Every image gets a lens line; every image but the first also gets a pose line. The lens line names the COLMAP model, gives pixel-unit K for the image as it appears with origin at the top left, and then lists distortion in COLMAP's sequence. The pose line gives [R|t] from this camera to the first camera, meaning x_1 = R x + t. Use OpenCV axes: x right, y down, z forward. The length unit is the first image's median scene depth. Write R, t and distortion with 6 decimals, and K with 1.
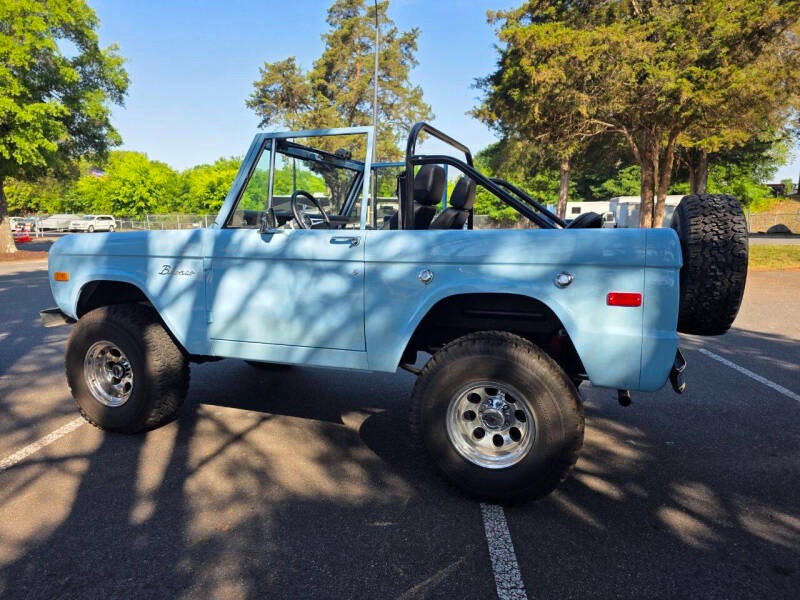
lens RADIAL K [[540.1, 0, 400.6], [0, 540.1, 298.0], [0, 0, 1]] dist [0.056430, -0.051291]
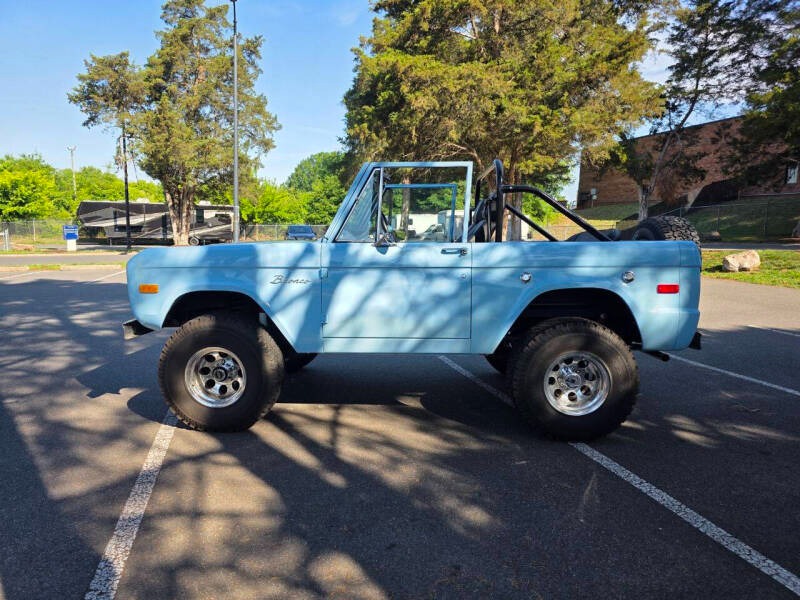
lens RADIAL K [[540.1, 0, 393.3], [0, 540.1, 305.9], [0, 0, 1]] dist [0.056430, -0.051291]
pose [[0.949892, -0.039834, 0.310030, -0.143420], [0.040460, 0.999171, 0.004415, 0.002319], [-0.309948, 0.008350, 0.950717, -0.035118]]
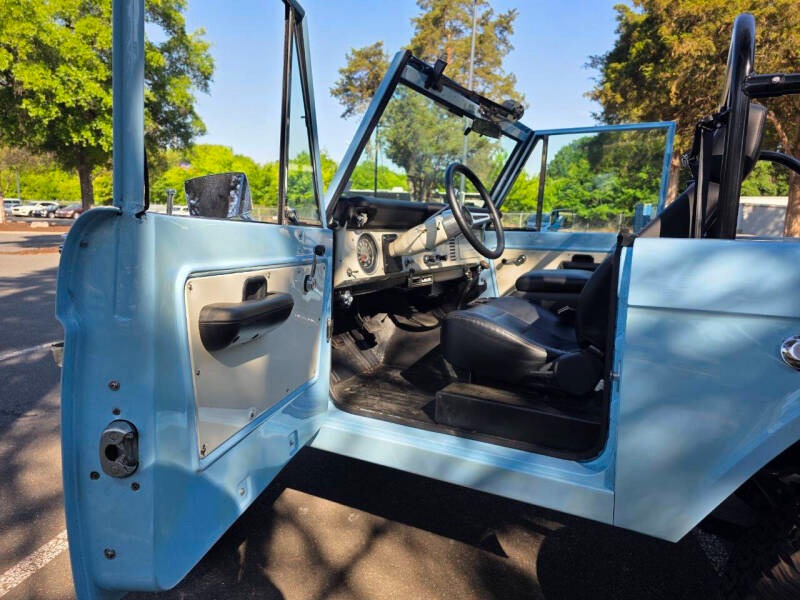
lens RADIAL K [[540.1, 0, 412.5], [0, 540.1, 303.9], [0, 0, 1]] dist [0.056430, -0.051291]
pose [[0.993474, 0.040435, -0.106647, -0.045784], [-0.038611, 0.999071, 0.019116, -0.015855], [0.107321, -0.014873, 0.994113, 0.114729]]
